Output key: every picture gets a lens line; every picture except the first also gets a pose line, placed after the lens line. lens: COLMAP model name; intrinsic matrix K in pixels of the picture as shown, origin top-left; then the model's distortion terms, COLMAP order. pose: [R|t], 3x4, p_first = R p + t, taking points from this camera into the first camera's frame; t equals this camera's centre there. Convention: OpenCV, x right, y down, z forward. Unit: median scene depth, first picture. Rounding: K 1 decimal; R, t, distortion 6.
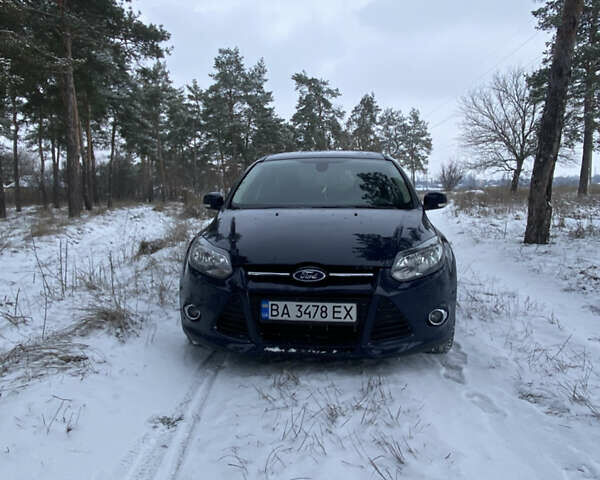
lens RADIAL K [[512.4, 0, 300.0], [0, 512.4, 240.0], [0, 0, 1]] dist [0.081091, -0.101263]
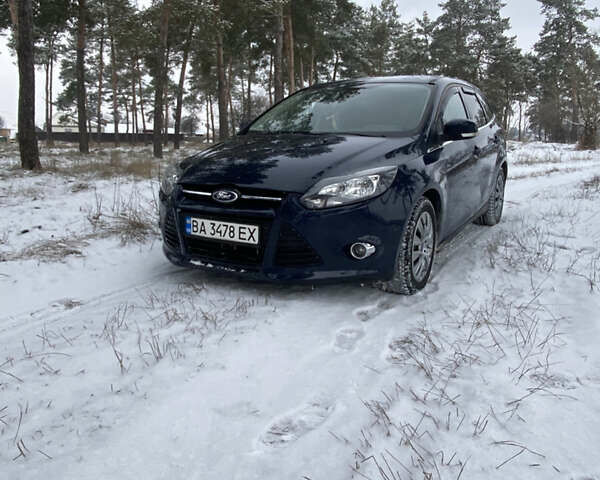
lens RADIAL K [[512.4, 0, 300.0], [0, 512.4, 240.0], [0, 0, 1]] dist [0.081091, -0.101263]
pose [[0.910726, 0.096840, -0.401497, 0.460821], [-0.051373, 0.991135, 0.122528, 0.018076], [0.409803, -0.090963, 0.907627, 0.092959]]
